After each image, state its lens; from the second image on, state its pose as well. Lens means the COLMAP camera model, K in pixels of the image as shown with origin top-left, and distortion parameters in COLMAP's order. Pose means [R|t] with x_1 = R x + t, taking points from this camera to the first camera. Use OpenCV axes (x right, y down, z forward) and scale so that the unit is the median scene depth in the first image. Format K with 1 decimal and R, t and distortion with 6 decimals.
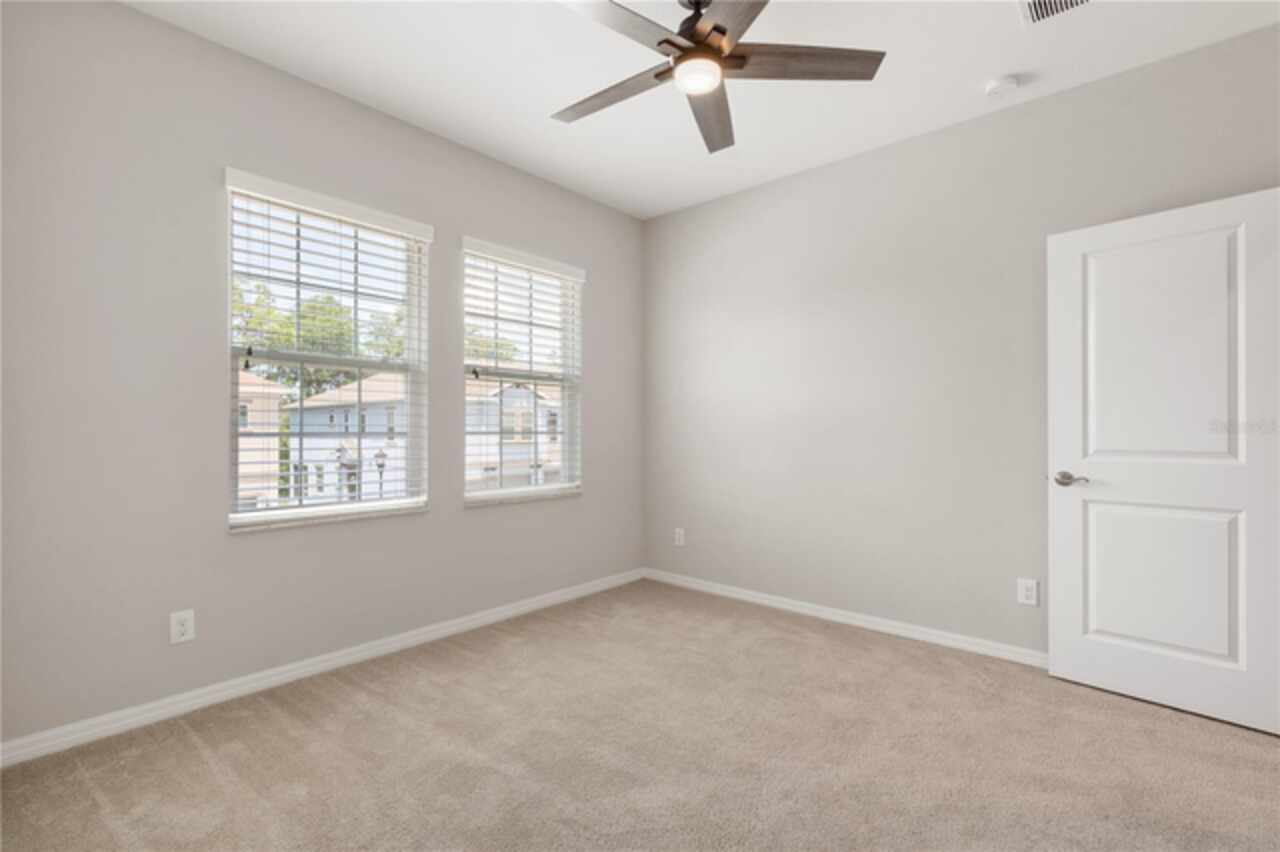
lens RADIAL K [[580.8, 0, 639.8], [0, 580.8, 424.5], [0, 0, 1]] dist [-0.001342, -0.000254]
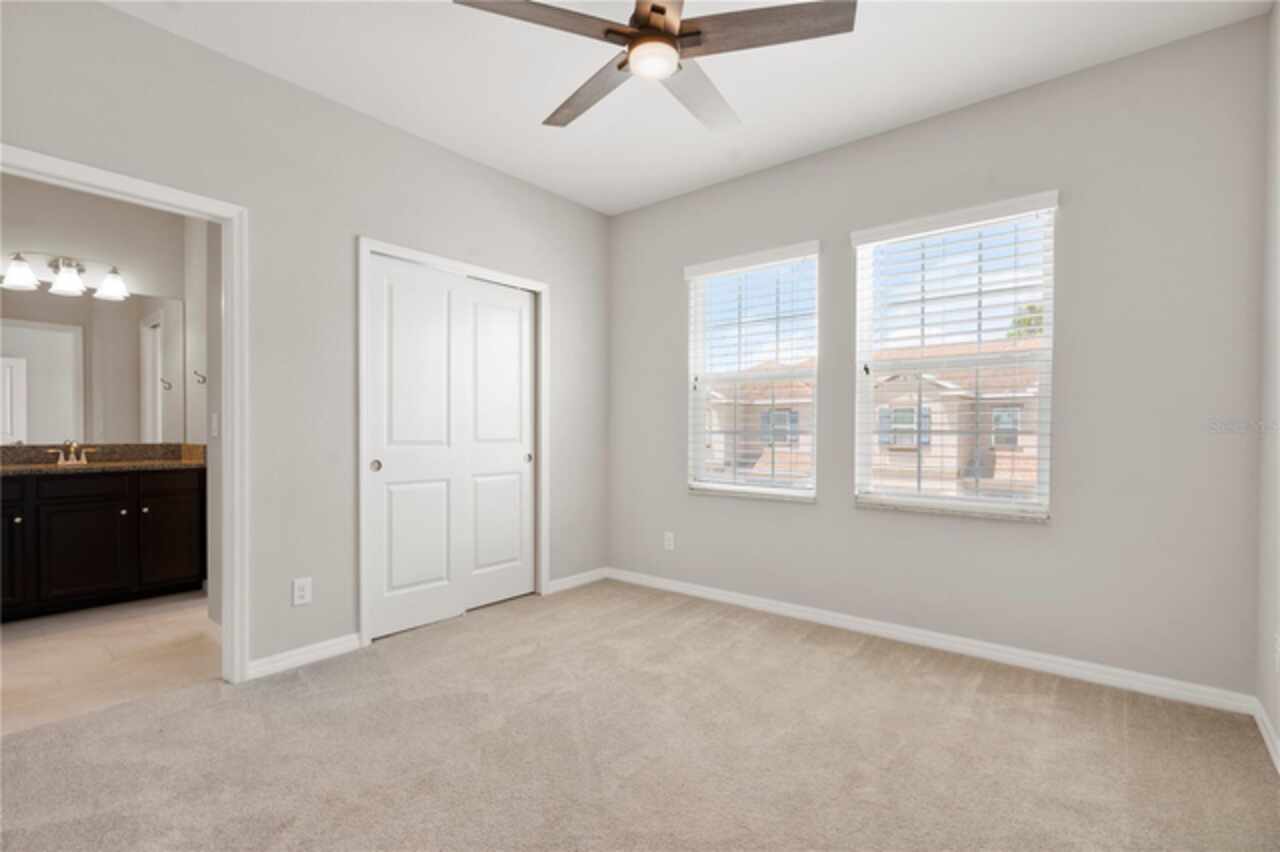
lens RADIAL K [[580.8, 0, 639.8], [0, 580.8, 424.5], [0, 0, 1]] dist [-0.001342, -0.000254]
pose [[0.048237, -0.013195, -0.998749, 0.751138], [0.005505, 0.999901, -0.012944, 0.015937], [0.998821, -0.004874, 0.048305, 0.660343]]
